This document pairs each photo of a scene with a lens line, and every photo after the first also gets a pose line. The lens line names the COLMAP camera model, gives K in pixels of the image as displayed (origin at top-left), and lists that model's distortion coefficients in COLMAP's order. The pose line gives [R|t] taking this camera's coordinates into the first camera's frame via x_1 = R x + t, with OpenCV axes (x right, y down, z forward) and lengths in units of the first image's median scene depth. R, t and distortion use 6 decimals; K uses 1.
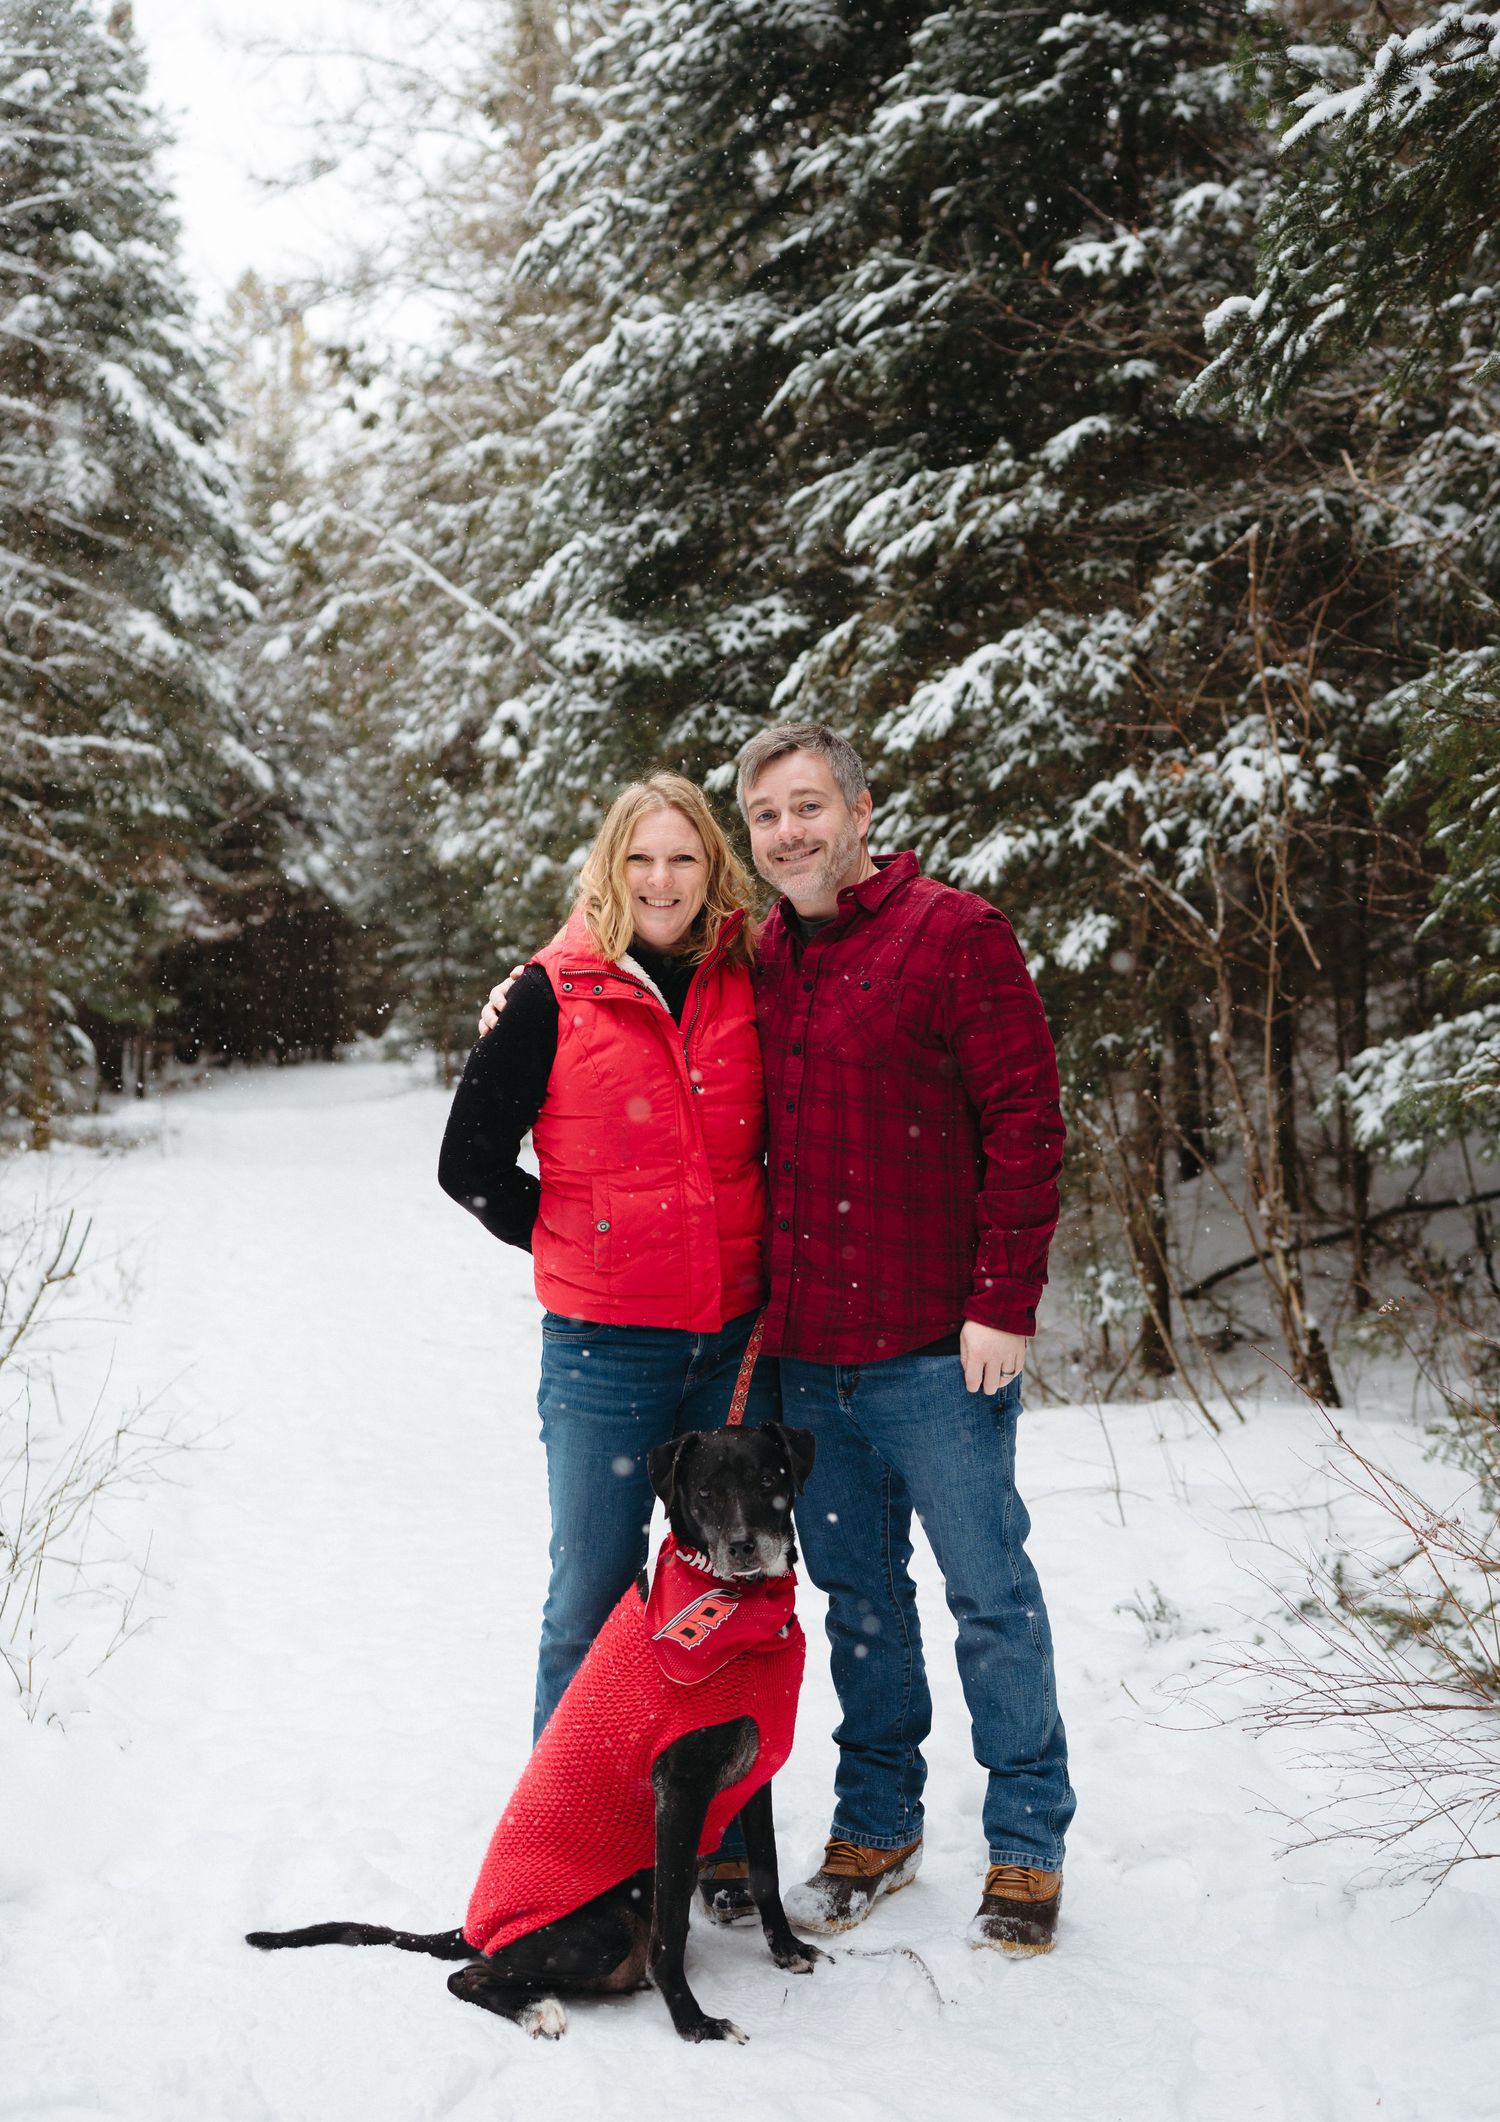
lens RADIAL K [[2490.3, 0, 741.8], [0, 2490.3, 953.2], [0, 0, 1]] dist [-0.002688, 0.013483]
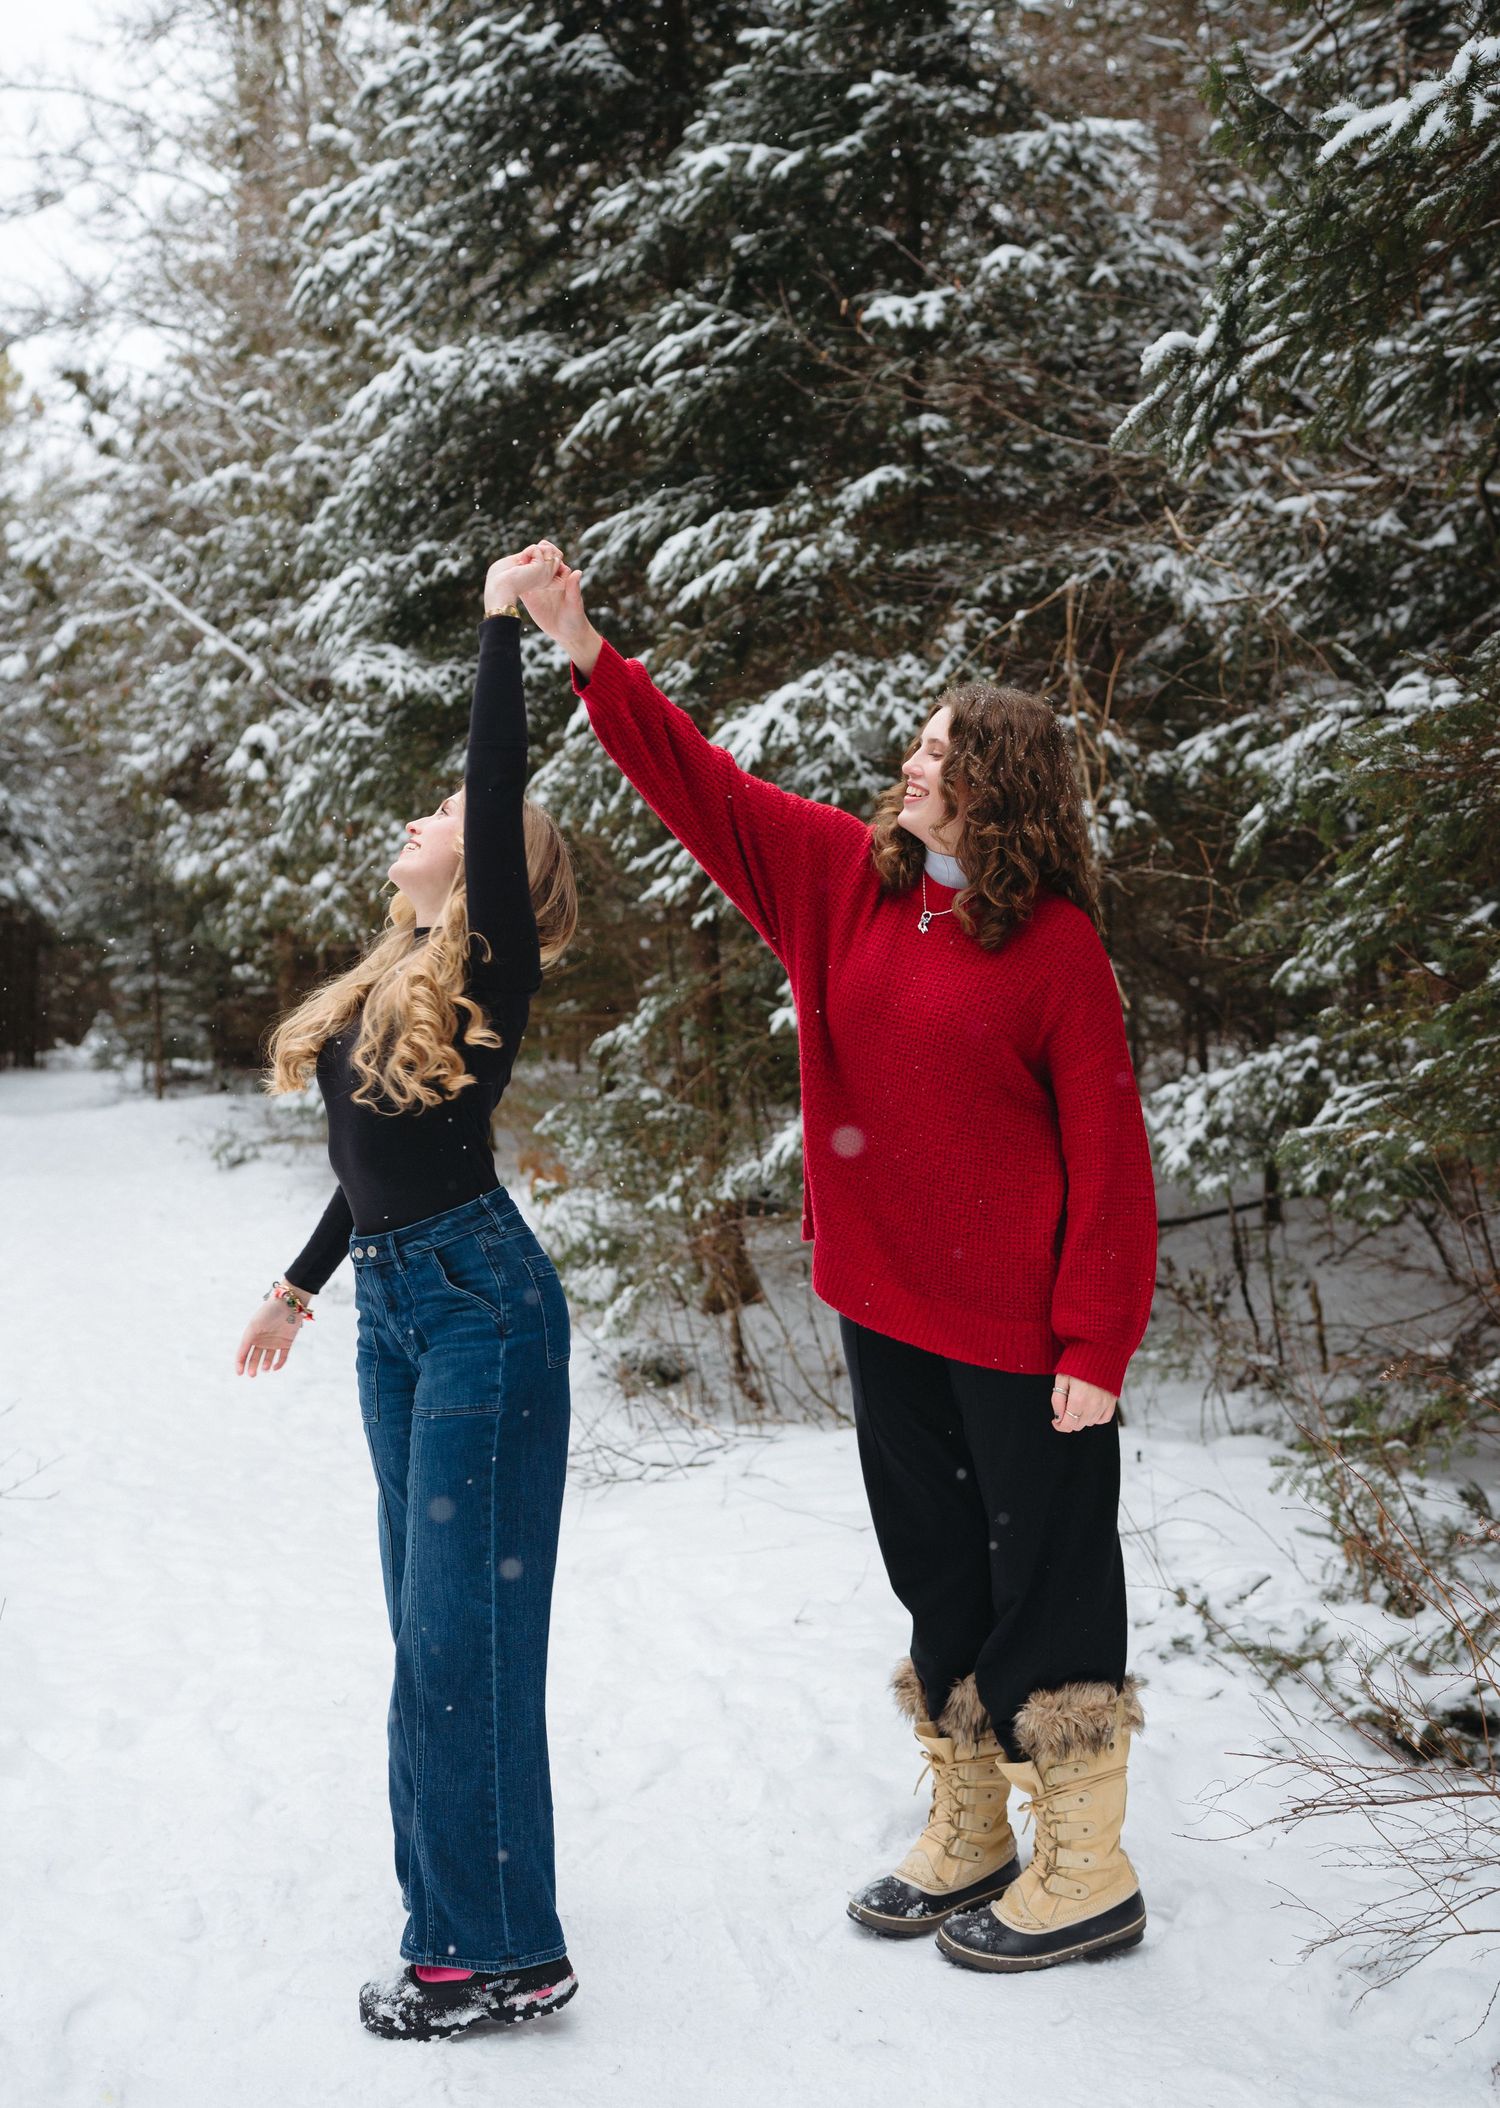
lens RADIAL K [[2275.5, 0, 766.3], [0, 2275.5, 1005.0], [0, 0, 1]] dist [-0.002642, 0.004407]
pose [[0.987657, 0.015006, 0.155912, -0.051769], [-0.017266, 0.999764, 0.013150, -0.003623], [-0.155678, -0.015679, 0.987683, 0.071217]]
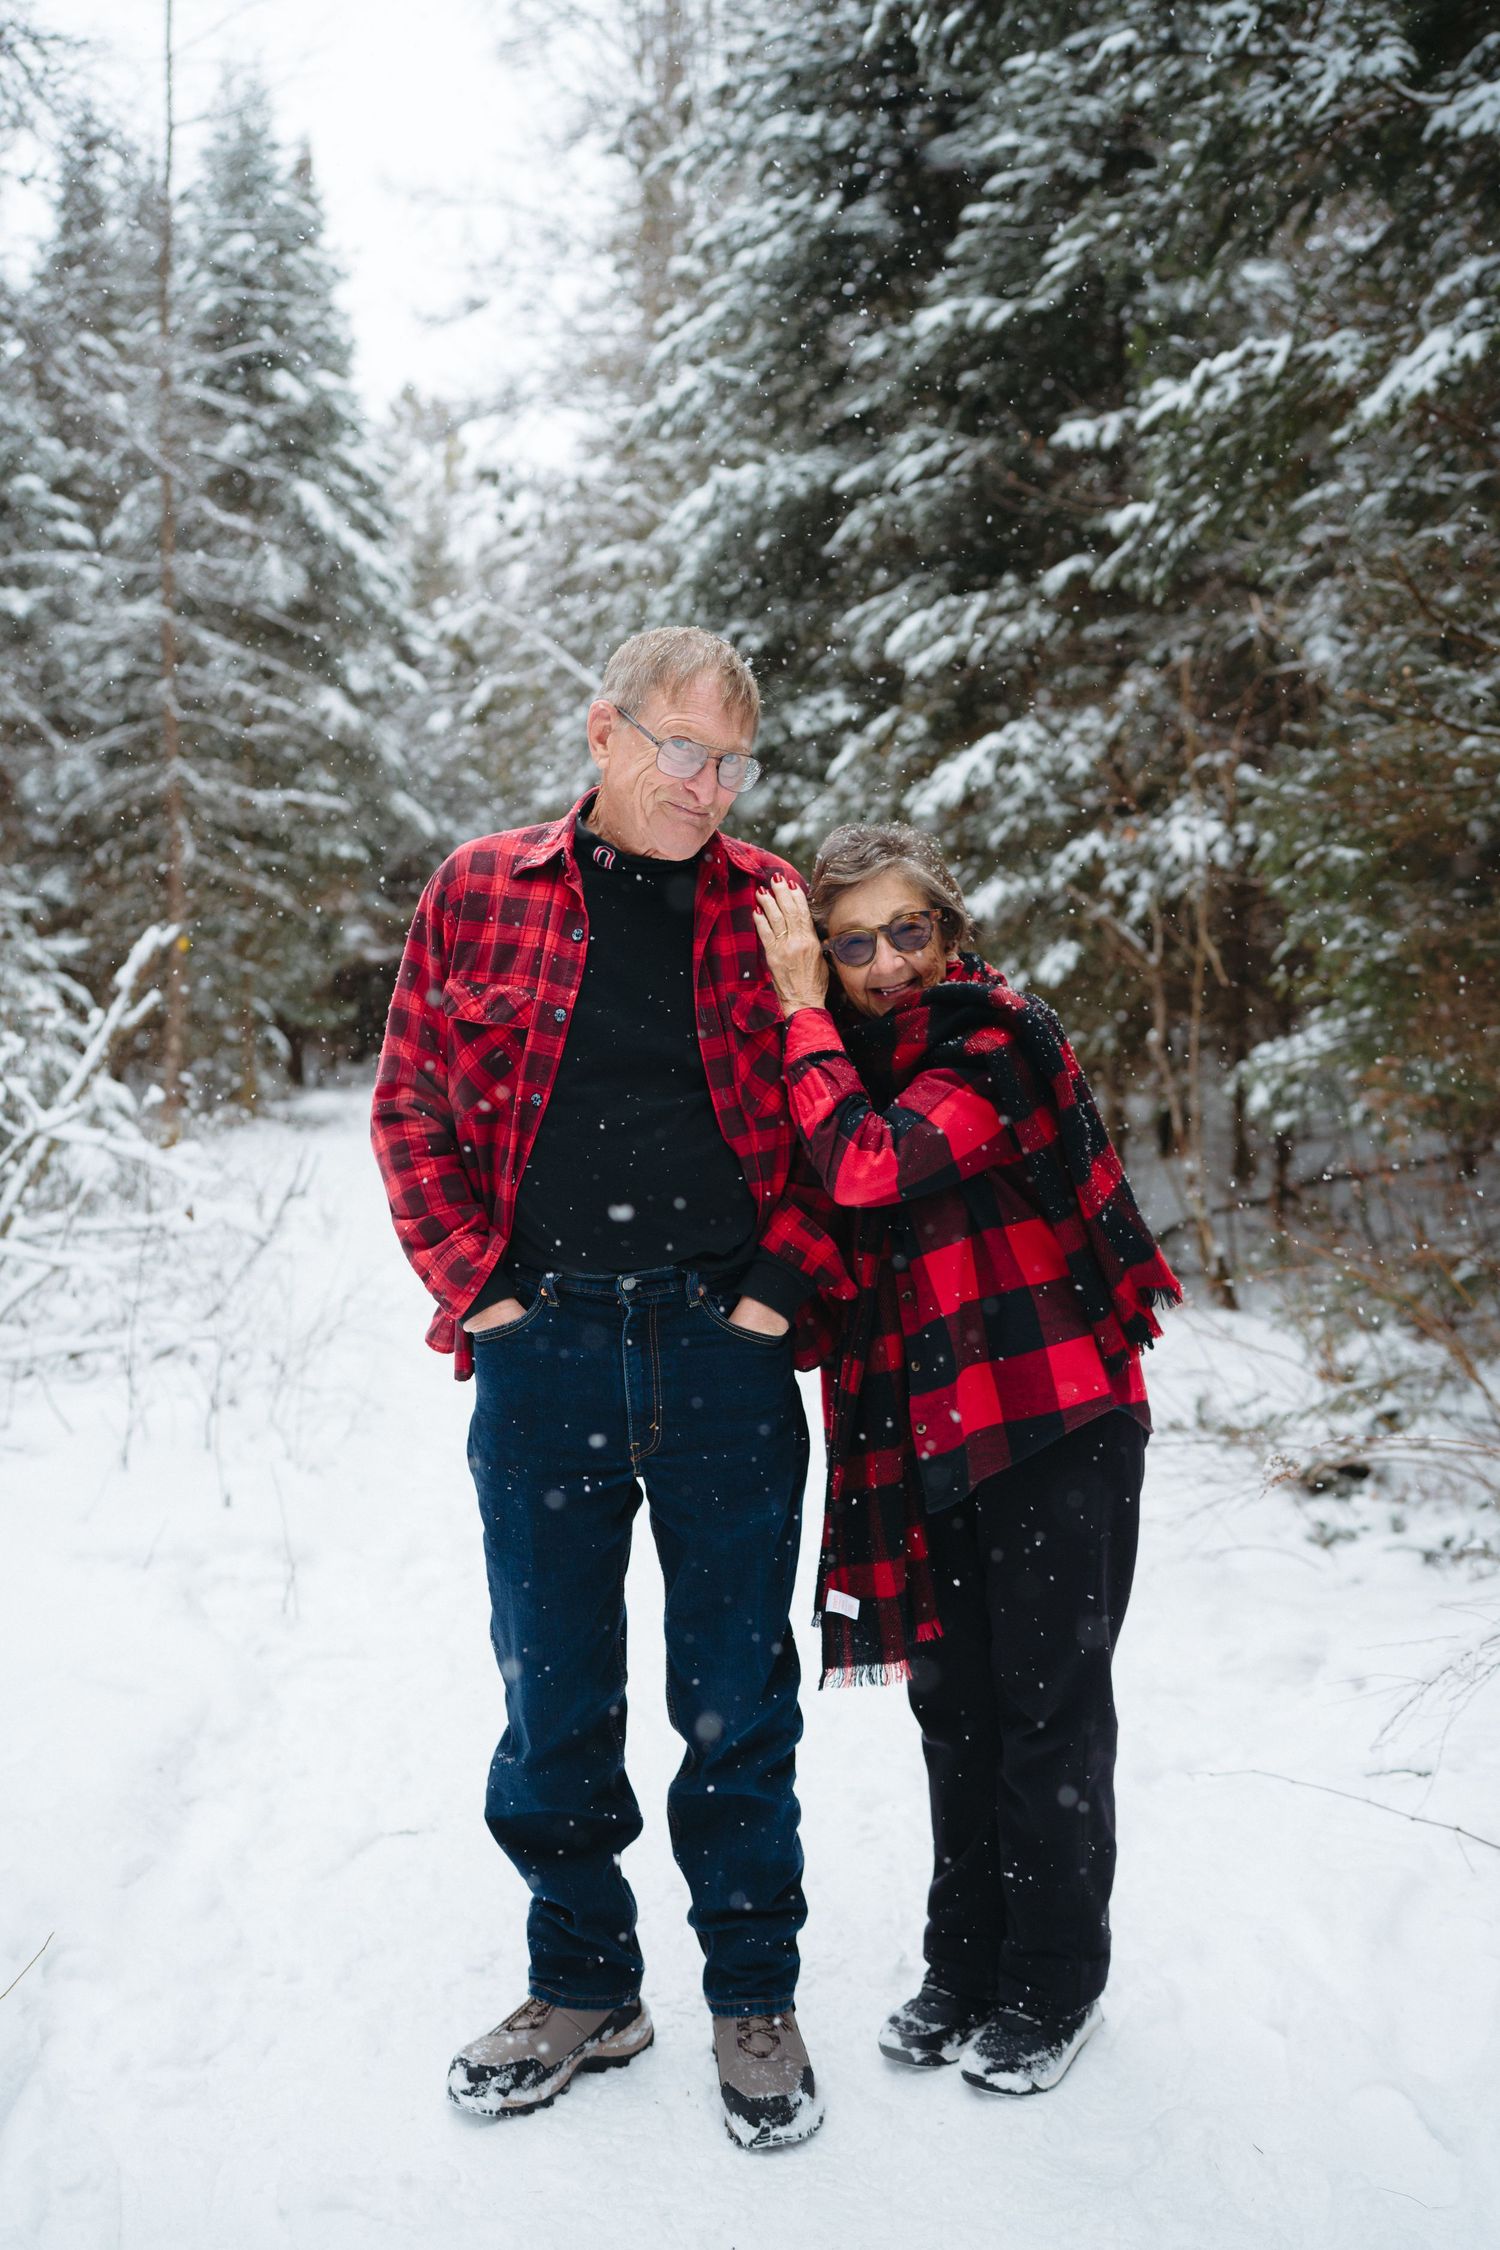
lens RADIAL K [[2169.9, 0, 741.0], [0, 2169.9, 1132.5], [0, 0, 1]] dist [-0.009169, 0.020854]
pose [[0.999069, 0.017287, -0.039529, 0.014670], [-0.014501, 0.997463, 0.069692, 0.006599], [0.040634, -0.069054, 0.996785, -0.146989]]
